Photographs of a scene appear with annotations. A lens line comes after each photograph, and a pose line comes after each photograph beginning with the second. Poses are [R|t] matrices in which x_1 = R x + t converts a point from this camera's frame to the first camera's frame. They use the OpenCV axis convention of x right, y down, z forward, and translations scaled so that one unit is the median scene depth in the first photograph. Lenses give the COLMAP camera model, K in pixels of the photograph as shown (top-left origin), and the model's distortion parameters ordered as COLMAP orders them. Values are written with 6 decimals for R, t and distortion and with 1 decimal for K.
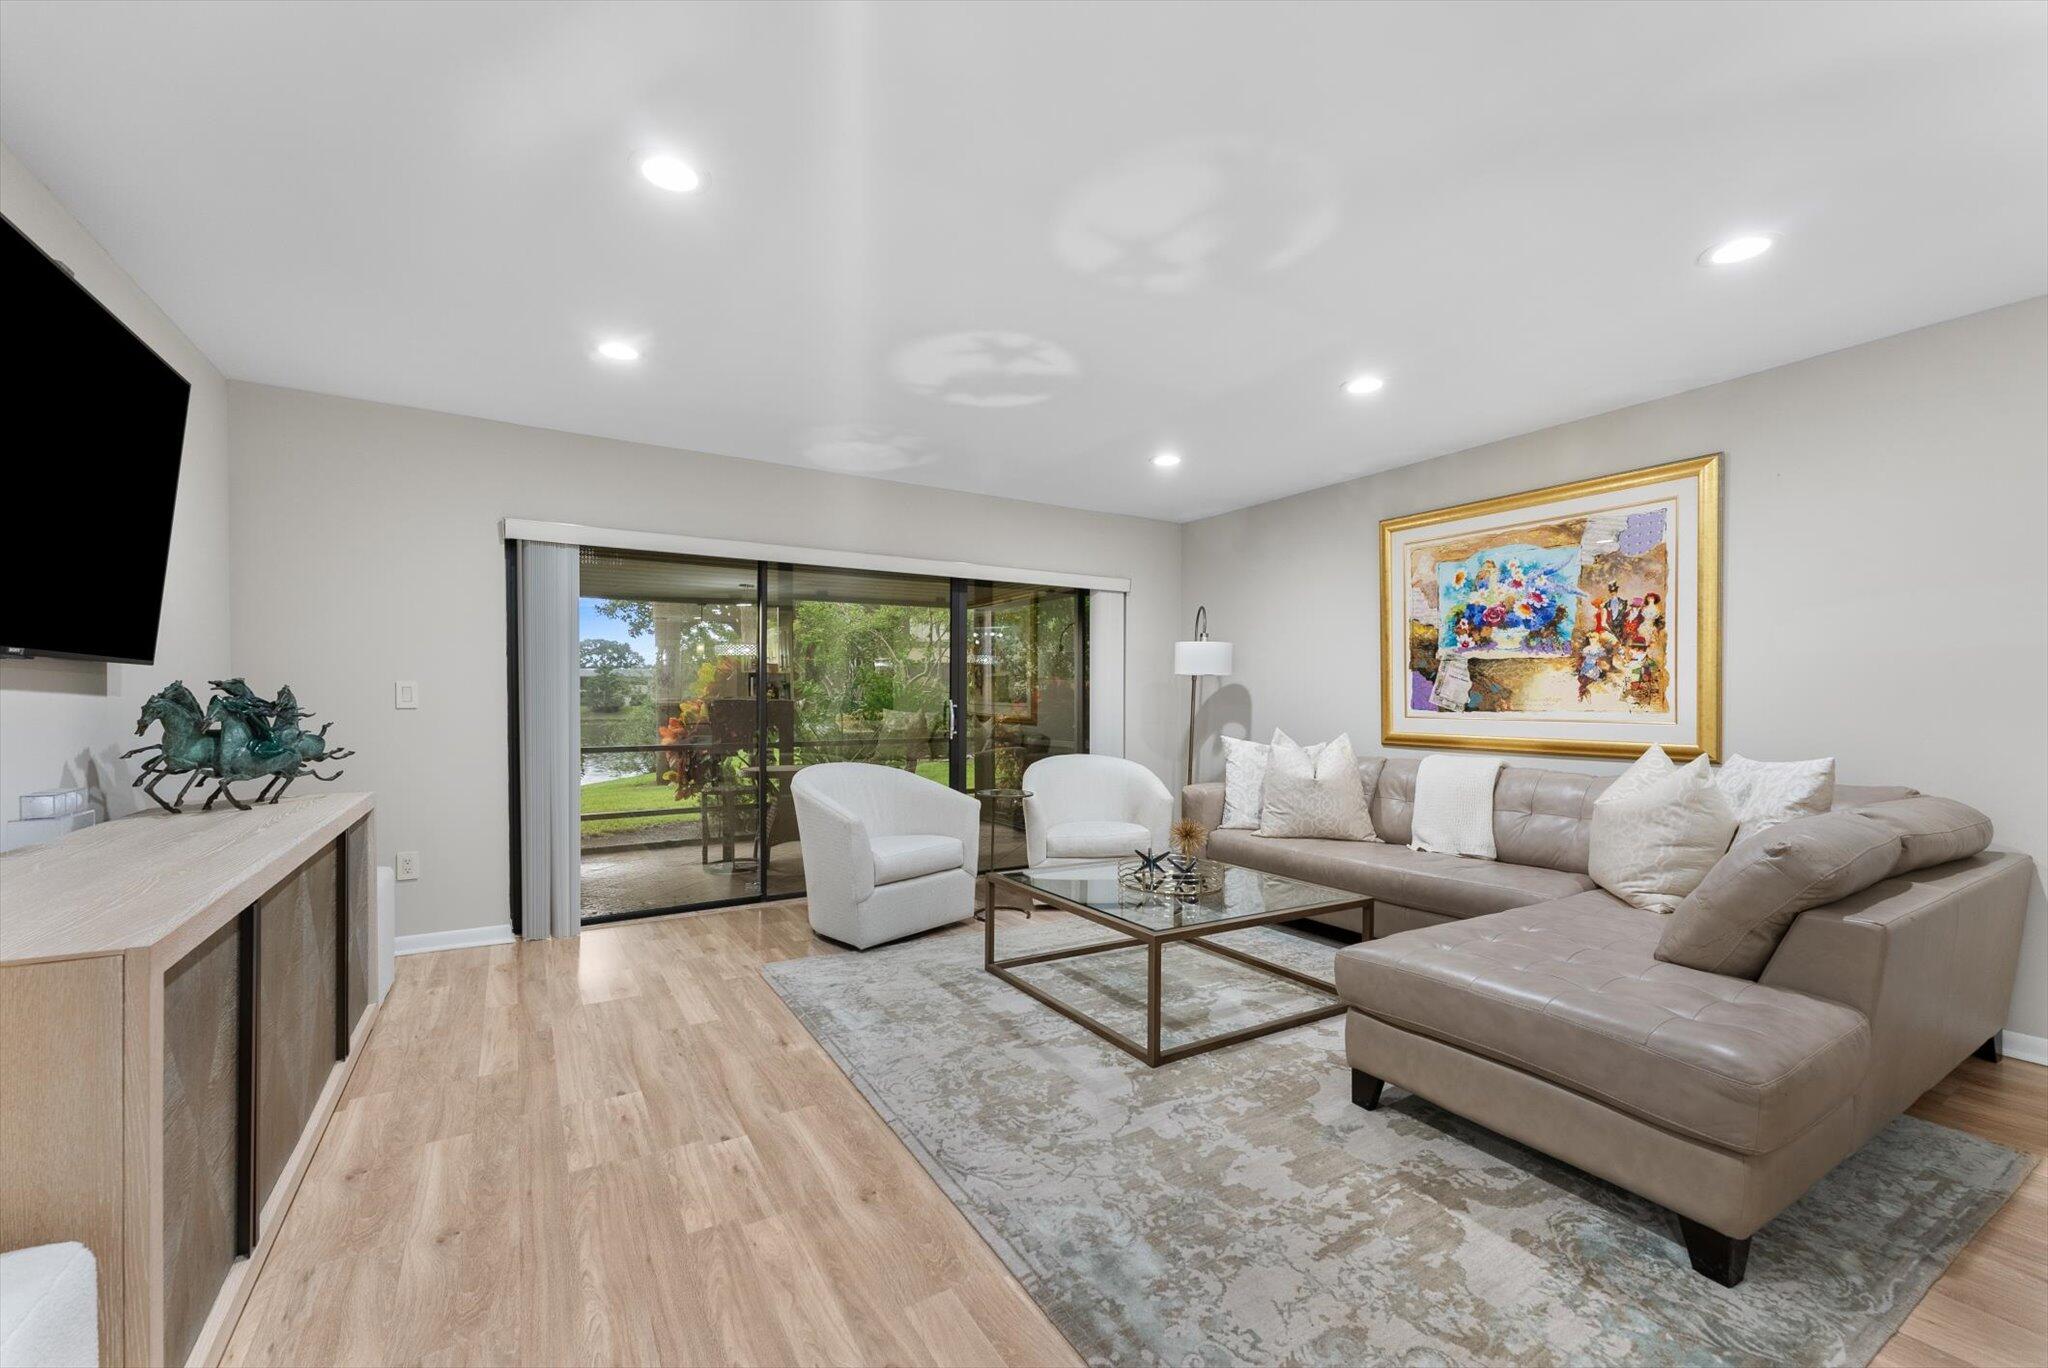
lens RADIAL K [[837.0, 0, 1027.6], [0, 837.0, 702.8], [0, 0, 1]] dist [0.000256, -0.000040]
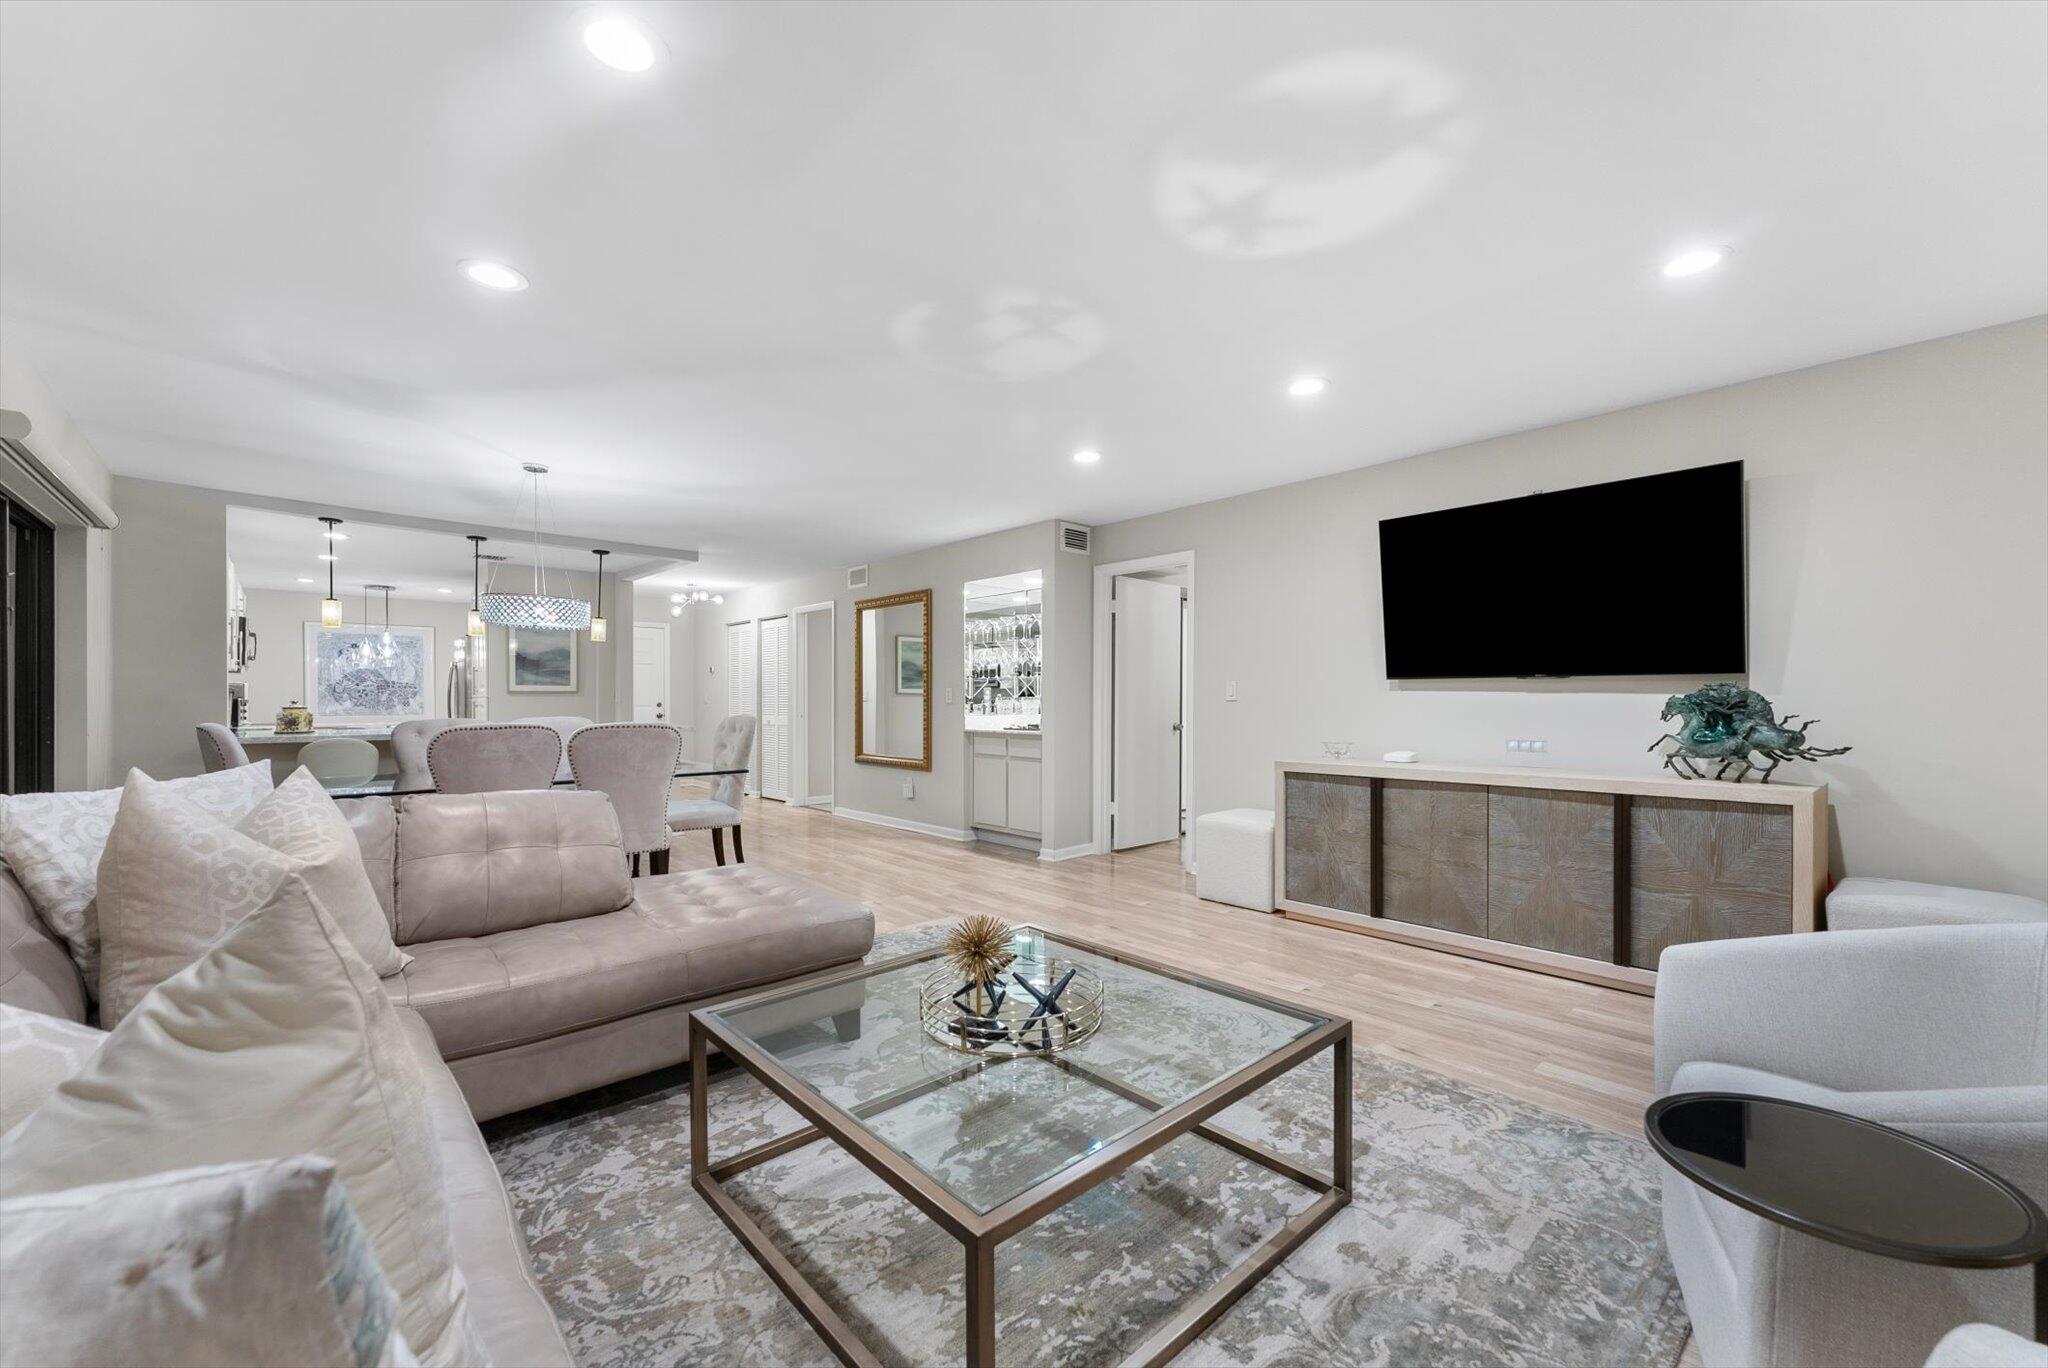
lens RADIAL K [[824.0, 0, 1023.4], [0, 824.0, 701.4], [0, 0, 1]] dist [-0.000643, -0.000417]
pose [[-0.985344, -0.003342, -0.170549, 0.300008], [-0.003875, 0.999989, 0.002791, 0.001237], [0.170537, 0.003411, -0.985345, 1.800386]]
